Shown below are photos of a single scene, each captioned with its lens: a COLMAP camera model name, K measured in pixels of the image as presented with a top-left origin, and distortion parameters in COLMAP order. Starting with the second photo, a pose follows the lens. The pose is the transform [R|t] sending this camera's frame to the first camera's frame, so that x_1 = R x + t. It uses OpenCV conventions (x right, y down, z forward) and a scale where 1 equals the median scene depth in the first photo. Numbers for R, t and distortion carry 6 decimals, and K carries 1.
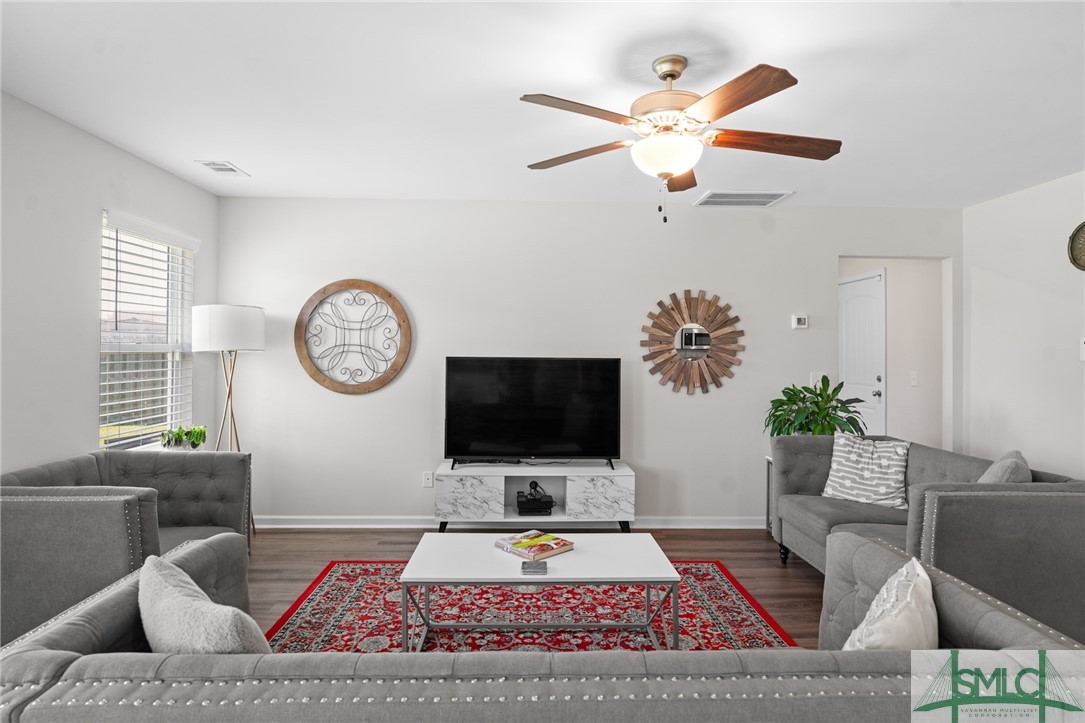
lens RADIAL K [[593.3, 0, 536.1], [0, 593.3, 349.2], [0, 0, 1]] dist [-0.001251, 0.001246]
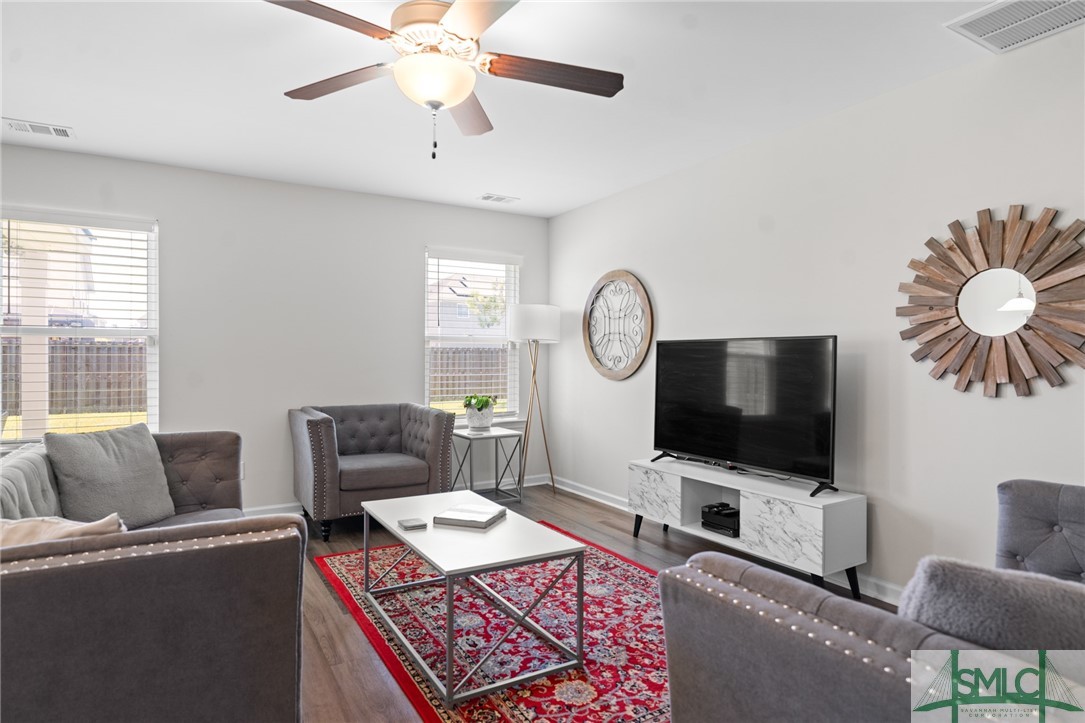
lens RADIAL K [[601.3, 0, 542.5], [0, 601.3, 361.5], [0, 0, 1]] dist [0.004641, 0.000880]
pose [[0.489370, -0.000793, -0.872076, 0.585813], [0.001030, 0.999999, -0.000331, 0.045852], [0.872076, -0.000736, 0.489370, 0.383480]]
